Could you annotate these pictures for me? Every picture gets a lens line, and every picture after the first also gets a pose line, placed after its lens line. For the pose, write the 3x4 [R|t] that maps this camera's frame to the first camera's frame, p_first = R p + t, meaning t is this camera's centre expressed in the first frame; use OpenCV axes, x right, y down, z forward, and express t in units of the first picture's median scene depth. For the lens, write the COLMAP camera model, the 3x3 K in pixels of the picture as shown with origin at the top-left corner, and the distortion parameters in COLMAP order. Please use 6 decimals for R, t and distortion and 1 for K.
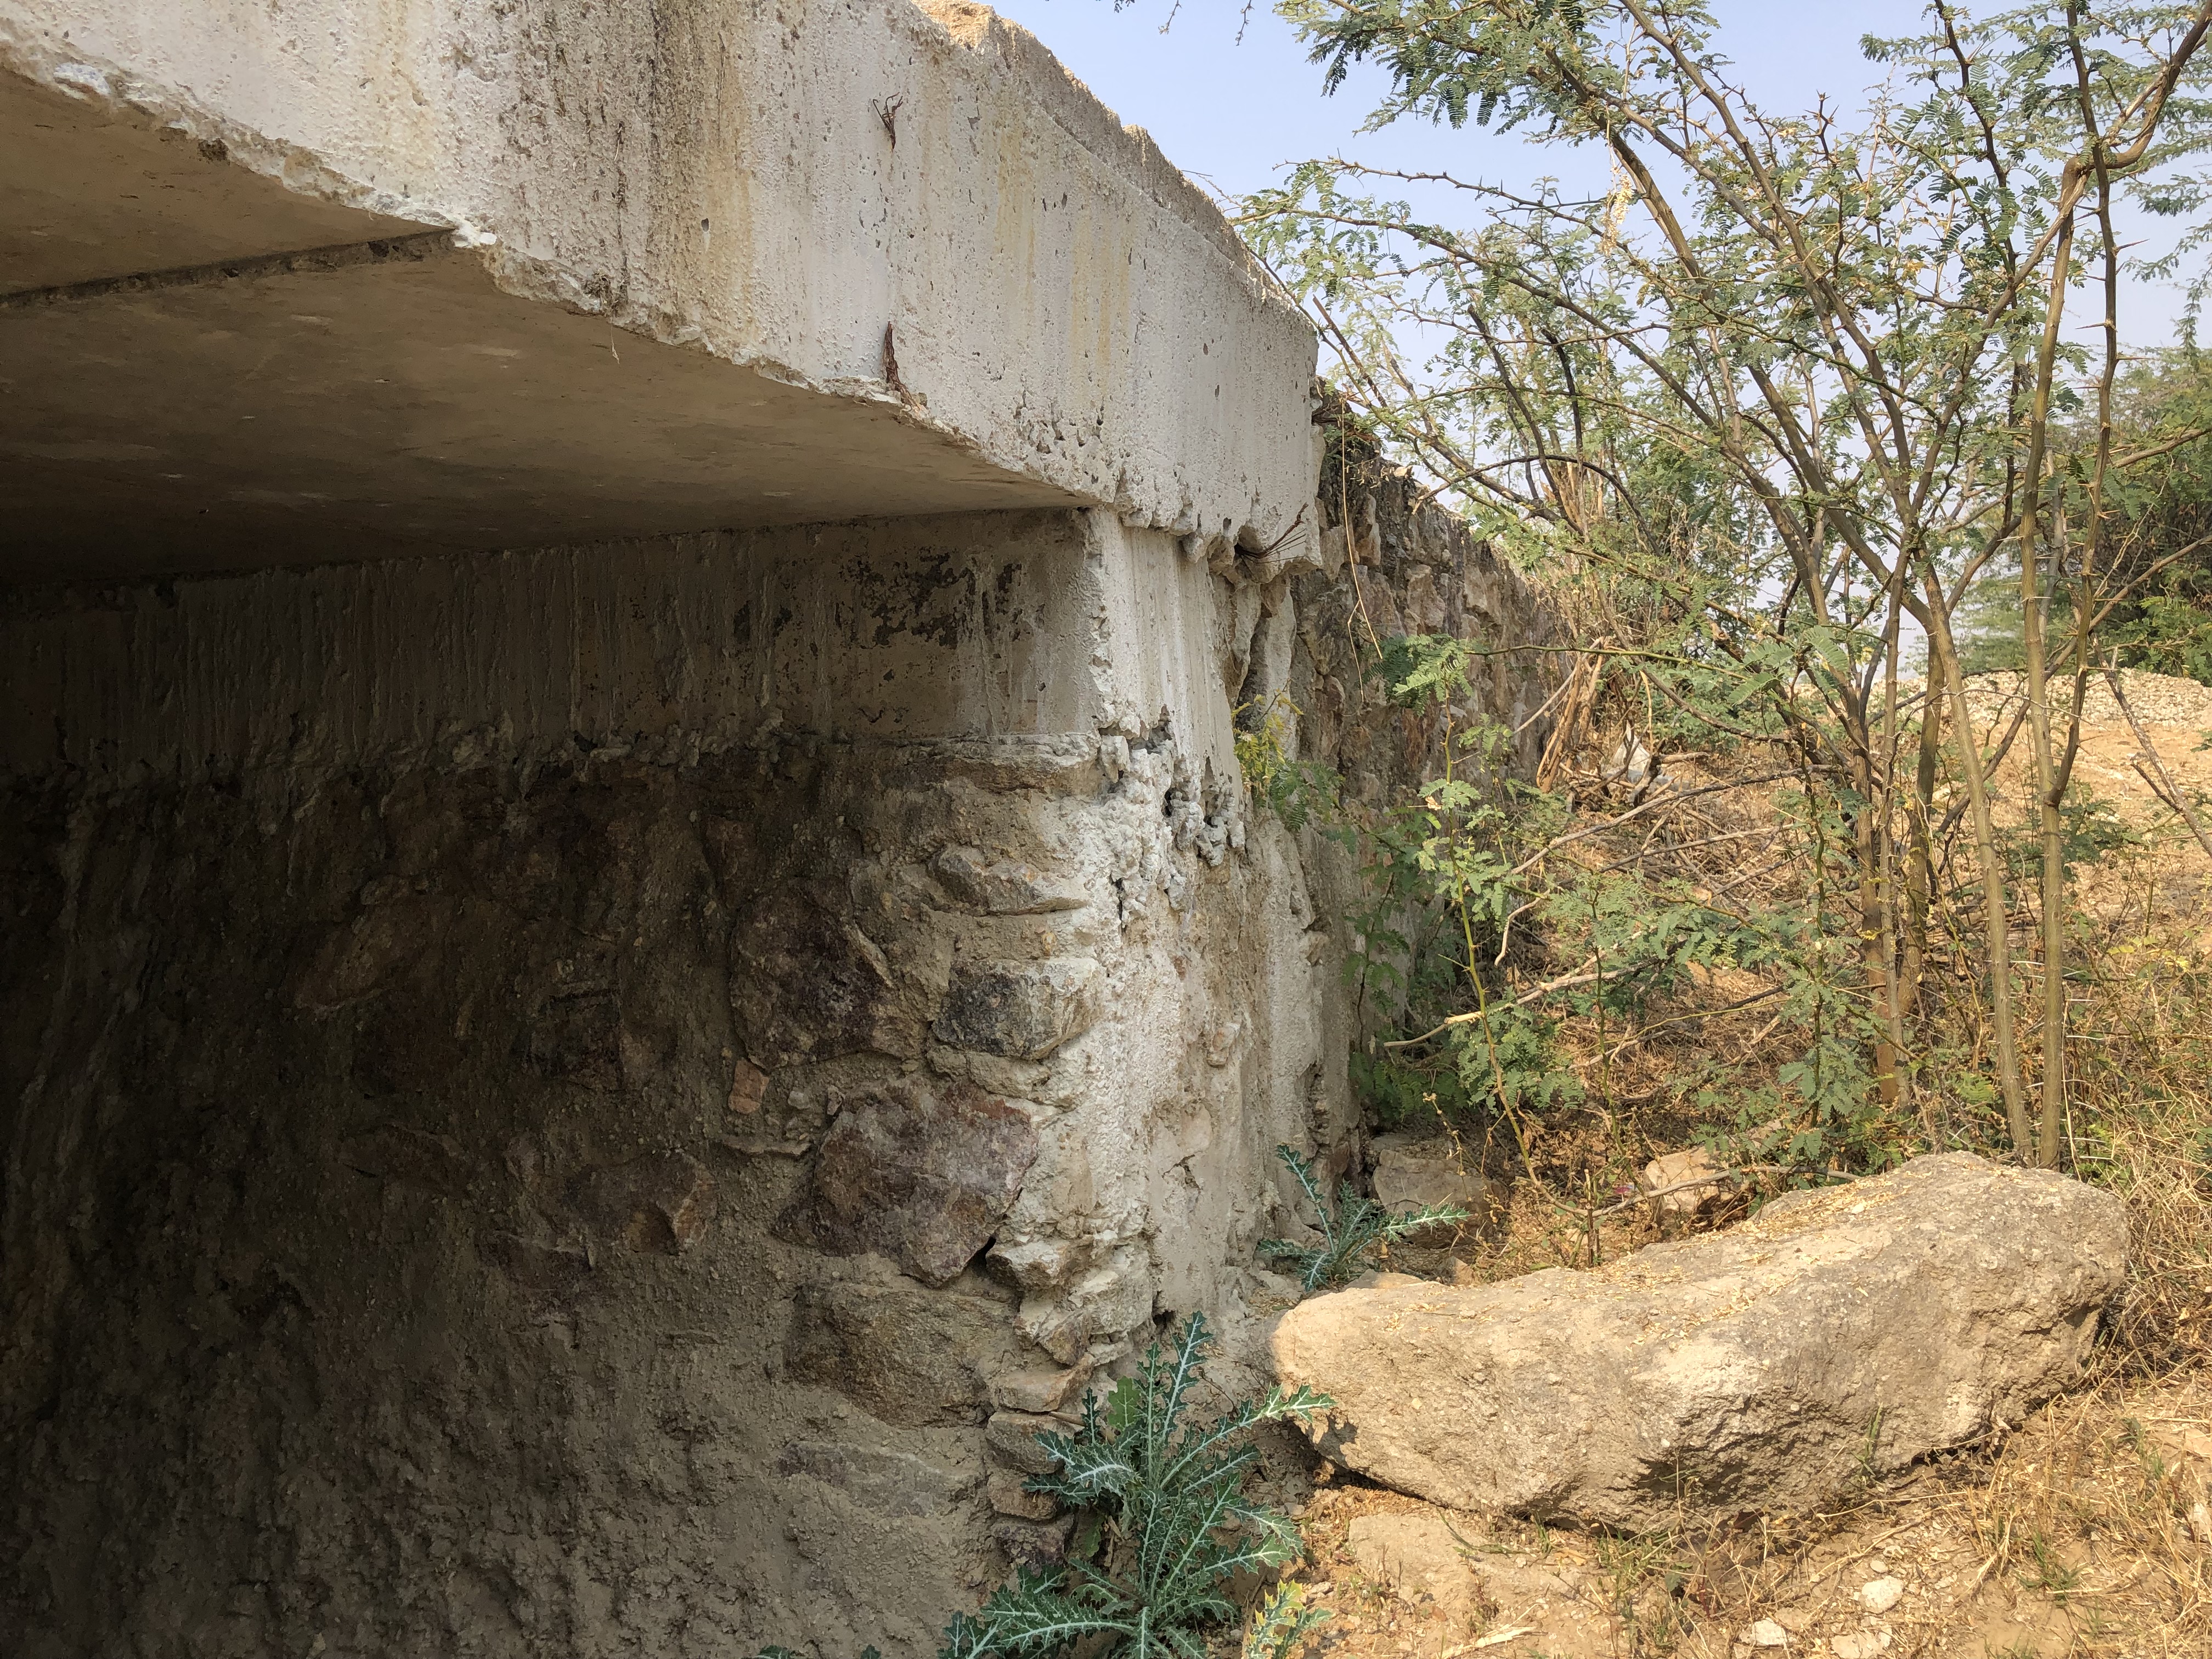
lens RADIAL K [[1857.7, 0, 1097.0], [0, 1857.7, 842.8], [0, 0, 1]] dist [0.022862, -0.015662]
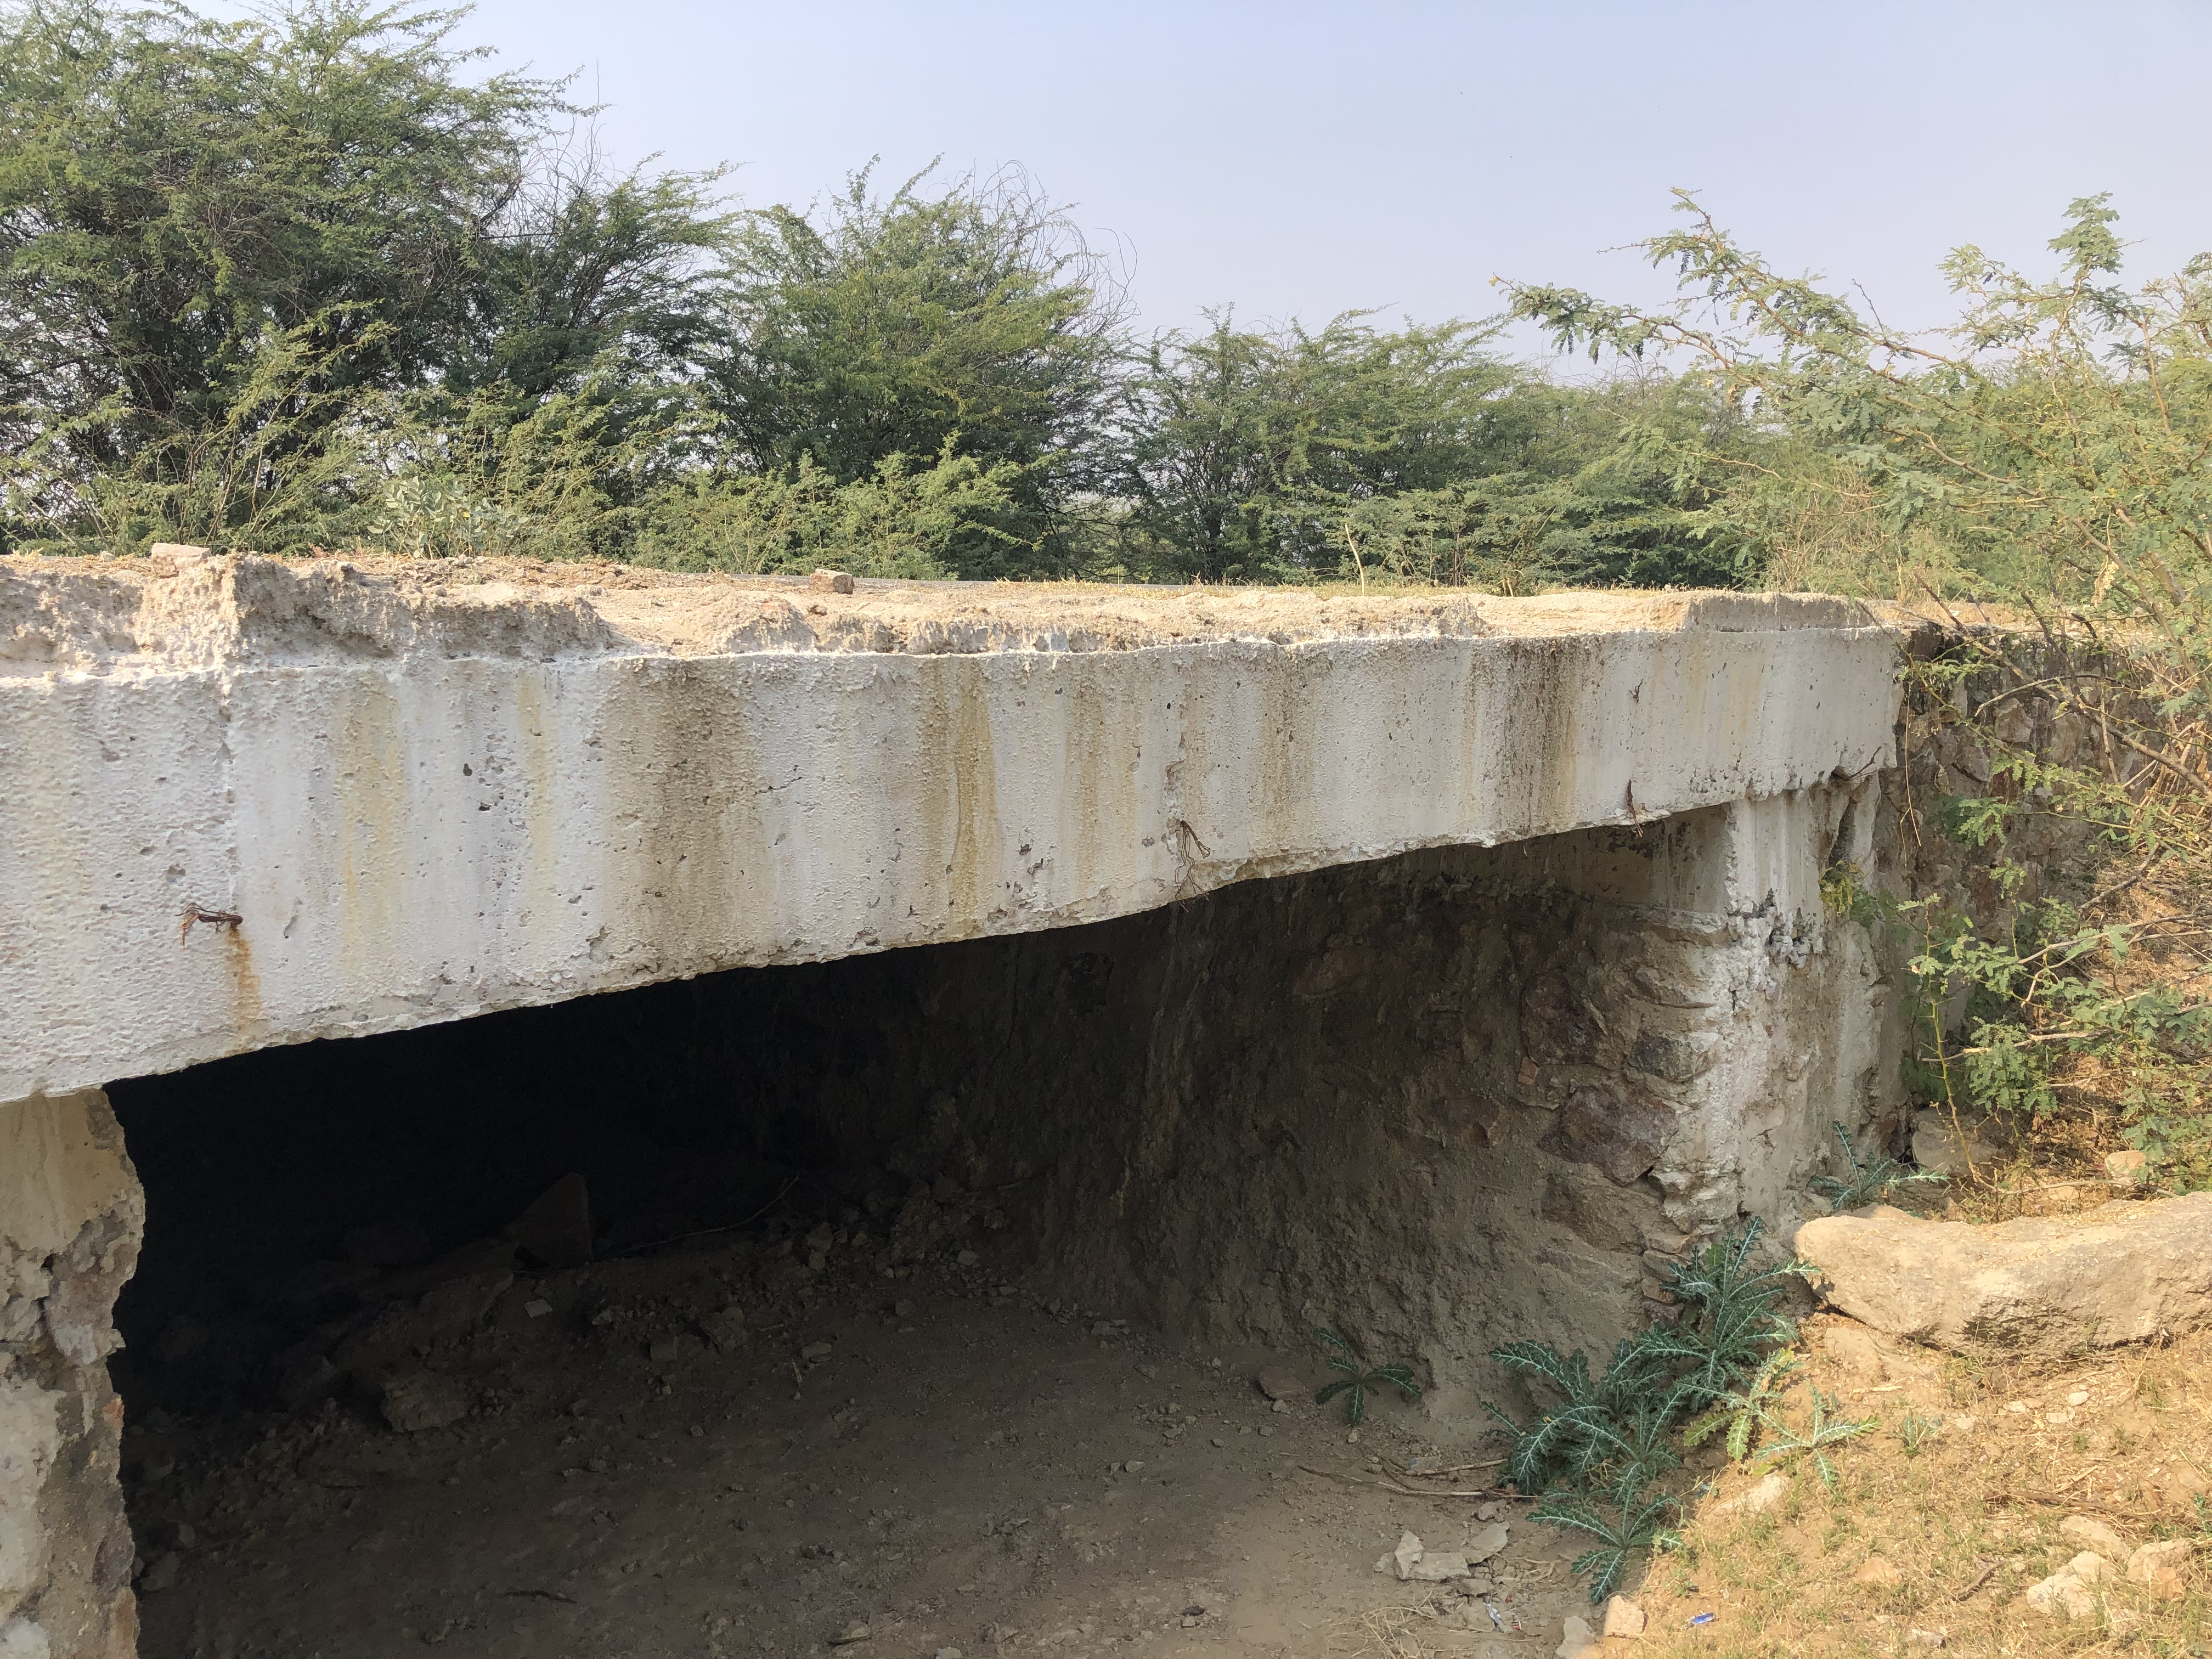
lens RADIAL K [[1844.0, 0, 1083.1], [0, 1844.0, 842.8], [0, 0, 1]] dist [0.062803, -0.065811]
pose [[0.930720, 0.071504, -0.358676, 0.064458], [-0.031454, 0.992718, 0.116285, -0.338000], [0.364379, -0.096947, 0.926191, -1.020148]]
